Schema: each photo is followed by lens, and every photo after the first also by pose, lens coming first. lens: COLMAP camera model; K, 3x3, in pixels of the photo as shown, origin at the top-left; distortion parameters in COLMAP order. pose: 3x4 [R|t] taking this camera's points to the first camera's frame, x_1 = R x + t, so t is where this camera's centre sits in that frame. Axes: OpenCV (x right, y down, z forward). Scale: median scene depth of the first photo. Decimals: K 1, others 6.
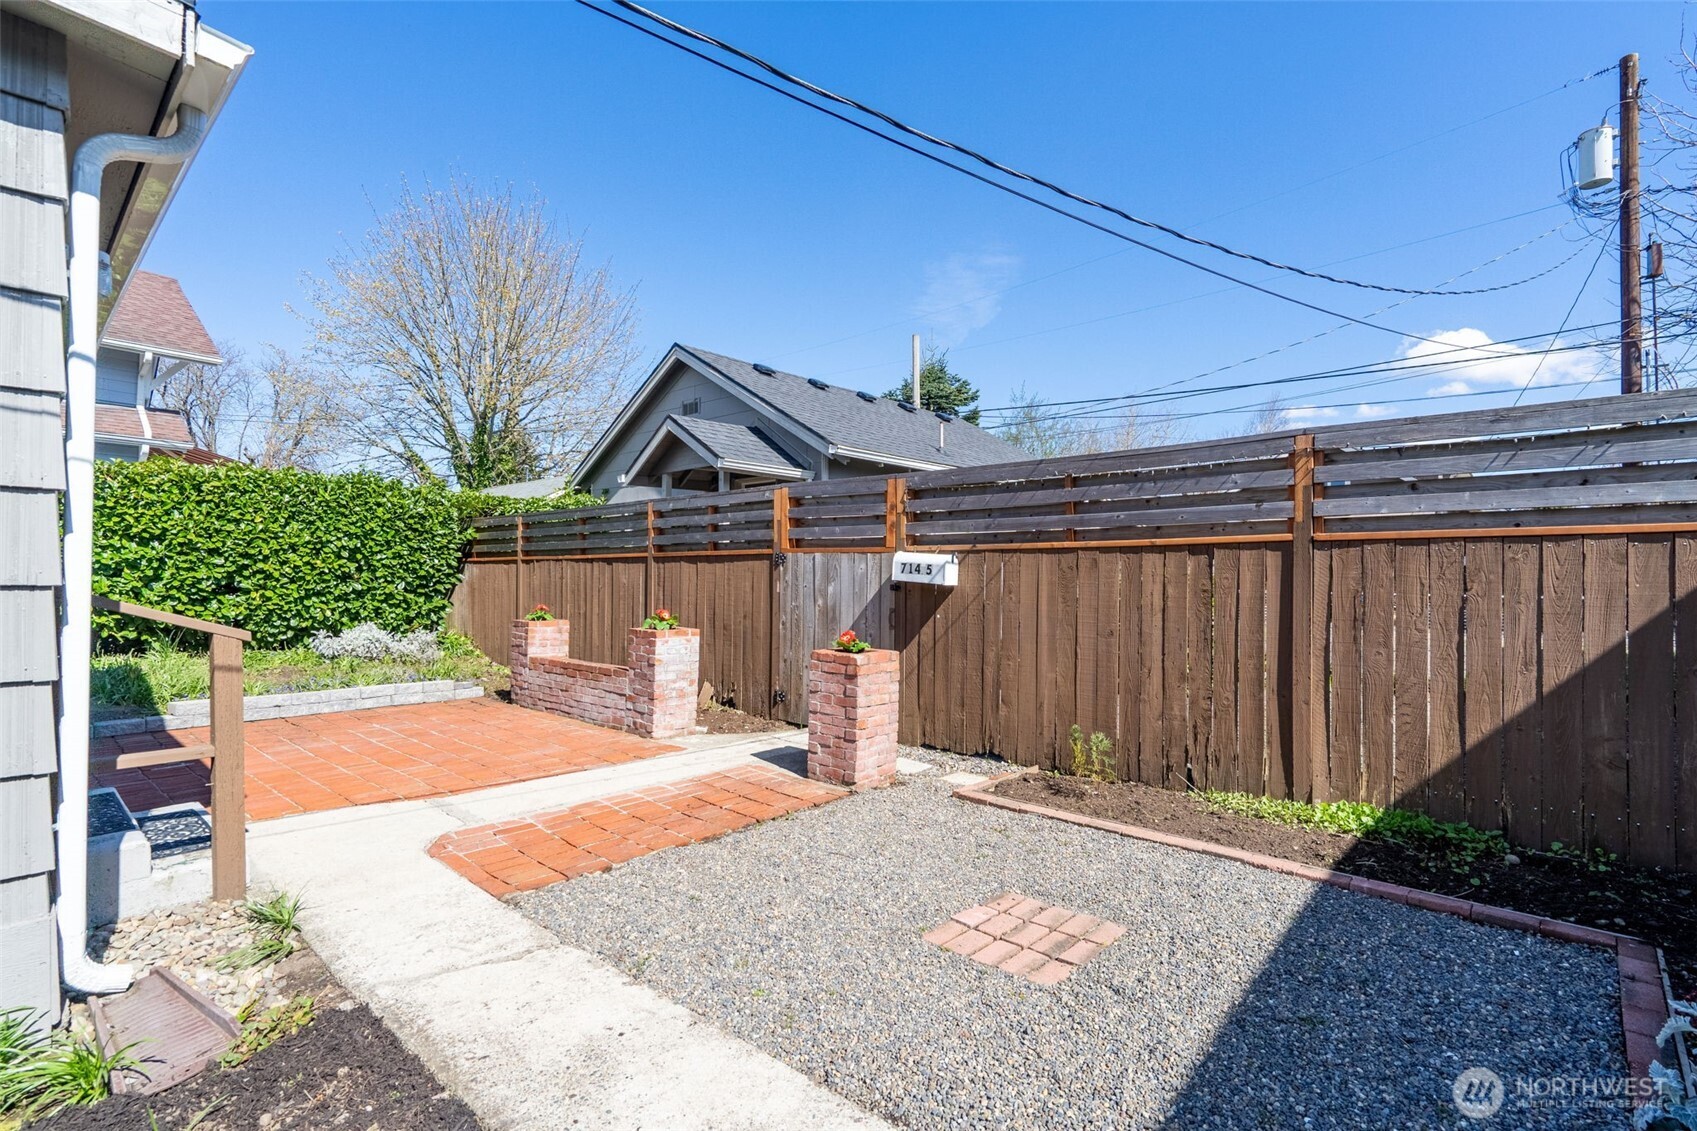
lens RADIAL K [[767.2, 0, 853.5], [0, 767.2, 579.3], [0, 0, 1]] dist [-0.002797, 0.001114]
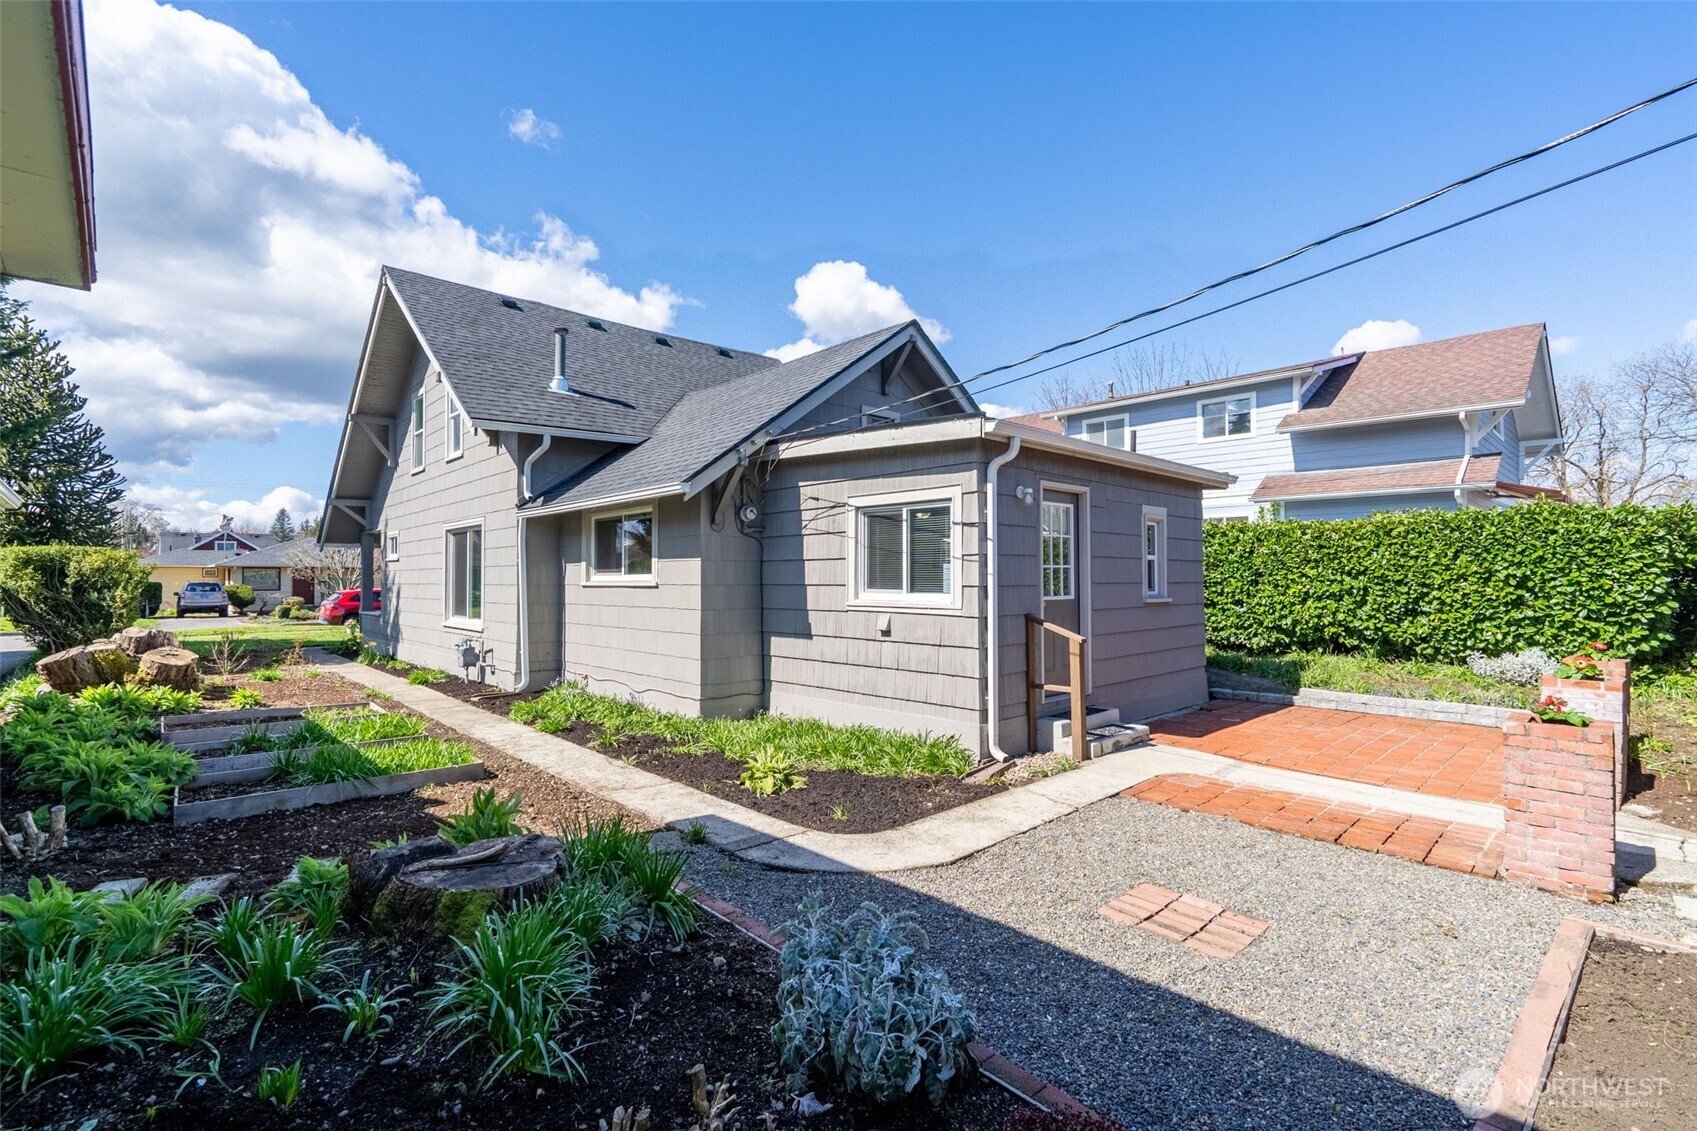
lens RADIAL K [[767.2, 0, 853.5], [0, 767.2, 579.3], [0, 0, 1]] dist [-0.002797, 0.001114]
pose [[-0.076086, -0.008163, -0.997068, 0.488416], [-0.002746, 0.999964, -0.007977, -0.027049], [0.997097, 0.002131, -0.076106, 0.176826]]
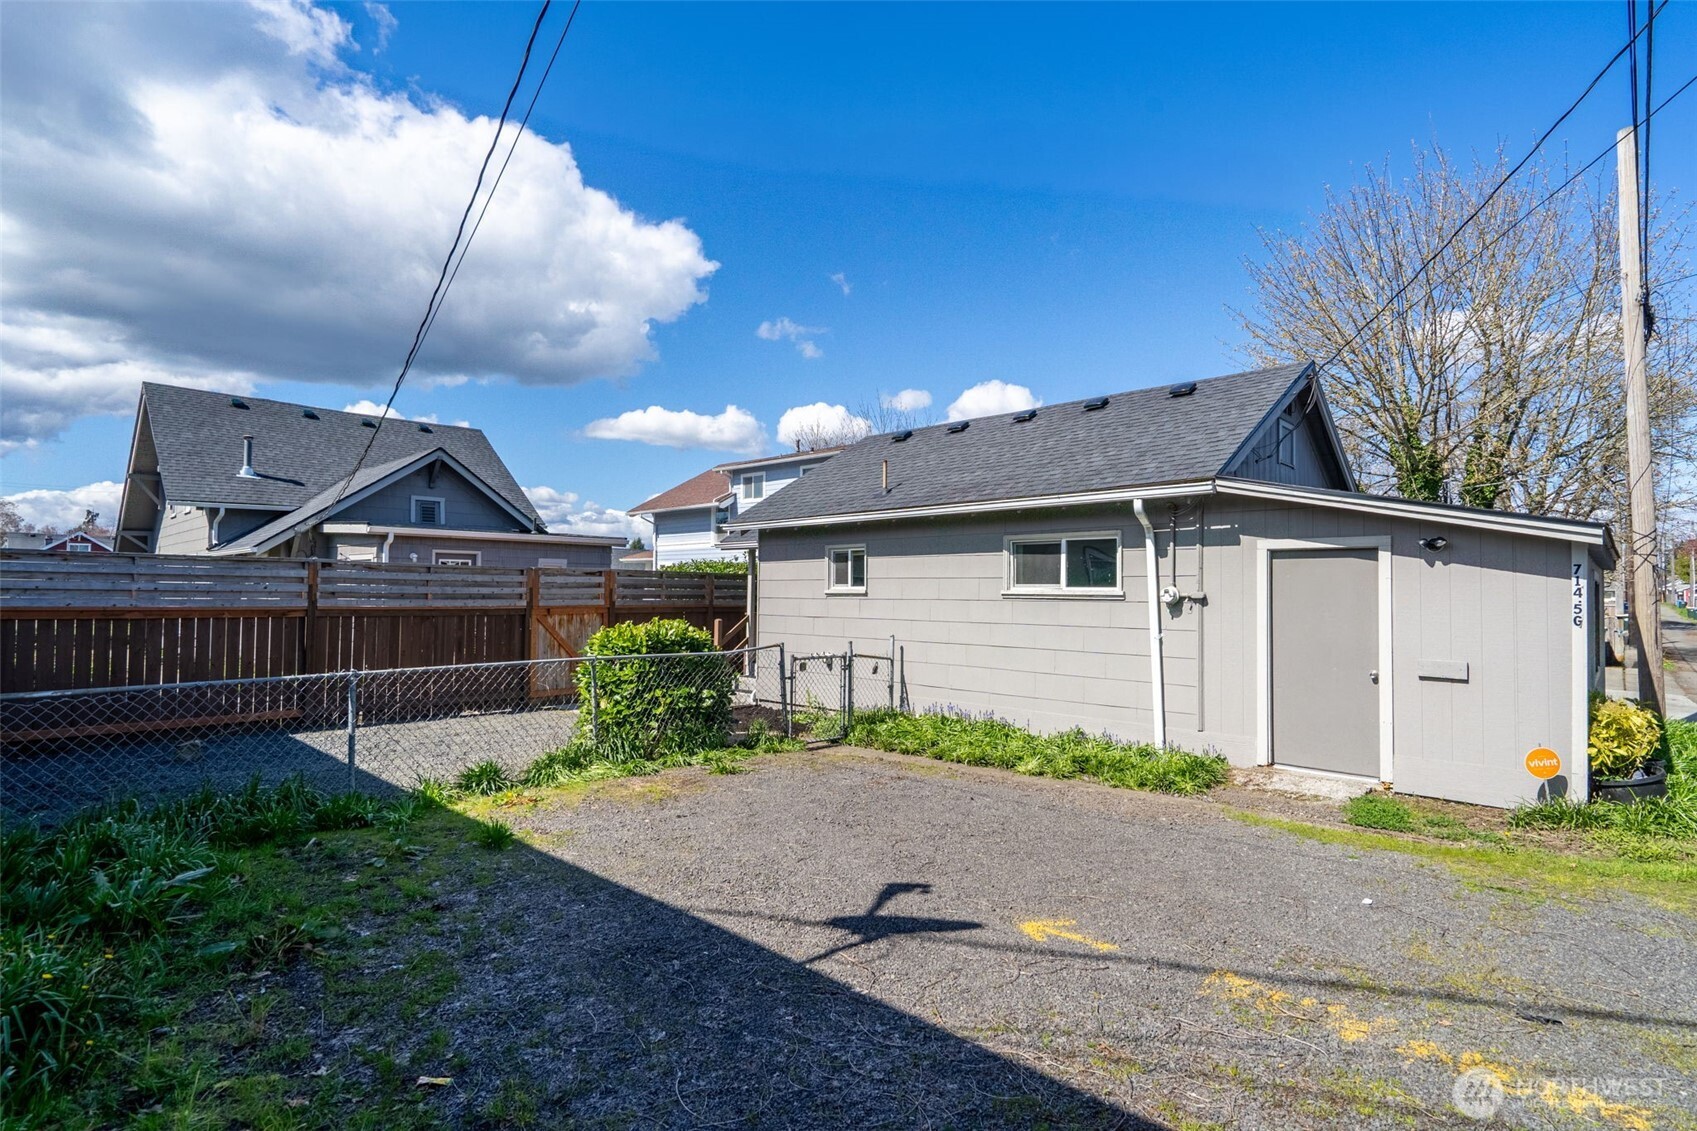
lens RADIAL K [[816.0, 0, 851.8], [0, 816.0, 571.5], [0, 0, 1]] dist [0.002083, 0.000579]
pose [[-0.013669, -0.029901, -0.999459, 1.680259], [-0.013506, 0.999467, -0.029717, -0.061994], [0.999815, 0.013093, -0.014065, 1.571266]]
